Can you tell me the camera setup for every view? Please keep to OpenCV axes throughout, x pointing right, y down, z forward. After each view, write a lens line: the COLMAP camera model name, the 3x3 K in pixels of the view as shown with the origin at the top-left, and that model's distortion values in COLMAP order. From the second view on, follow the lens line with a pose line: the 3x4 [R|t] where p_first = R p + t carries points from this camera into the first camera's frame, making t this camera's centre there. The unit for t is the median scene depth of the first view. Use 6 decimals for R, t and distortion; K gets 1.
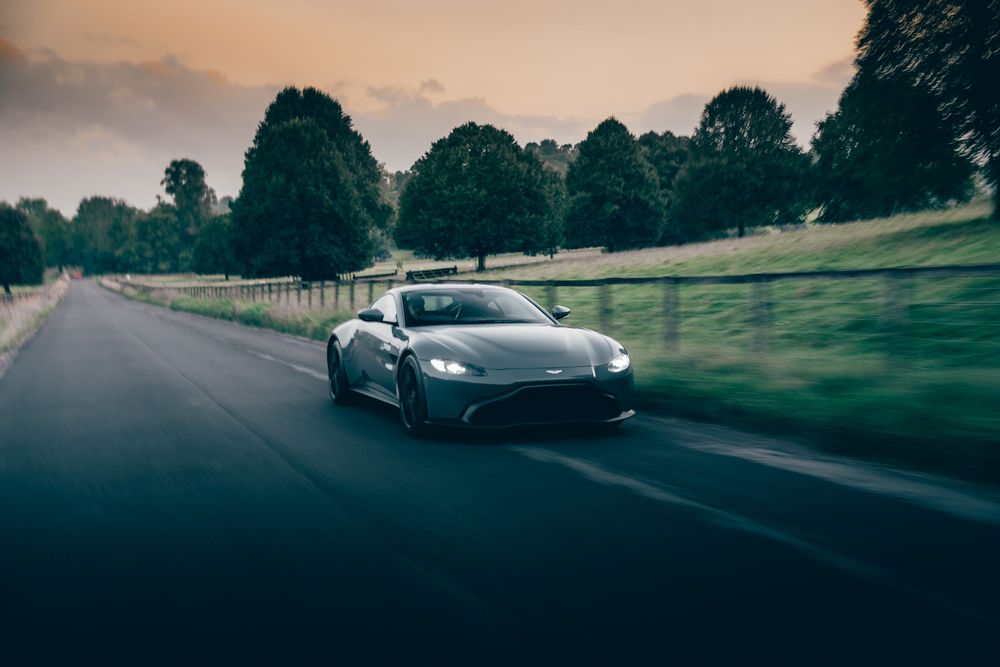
lens RADIAL K [[1141.4, 0, 501.8], [0, 1141.4, 334.0], [0, 0, 1]] dist [0.157959, 0.000000]
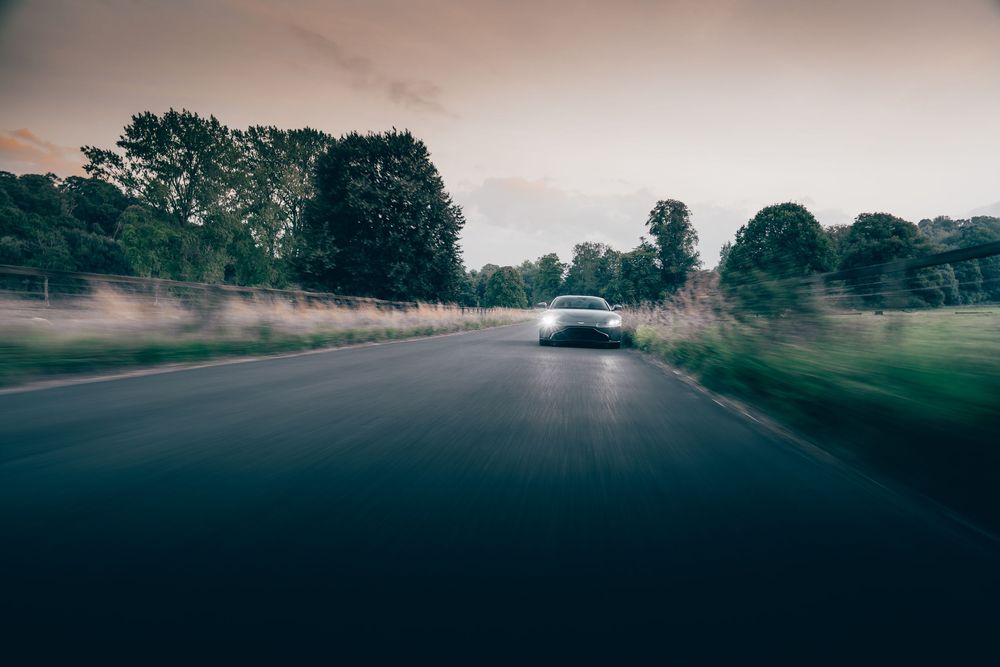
lens RADIAL K [[690.4, 0, 499.6], [0, 690.4, 334.5], [0, 0, 1]] dist [0.001419, 0.000058]
pose [[0.894870, 0.042294, -0.444319, -0.133382], [-0.056182, 0.998256, -0.018128, -0.014396], [0.442777, 0.041185, 0.895685, 0.397676]]
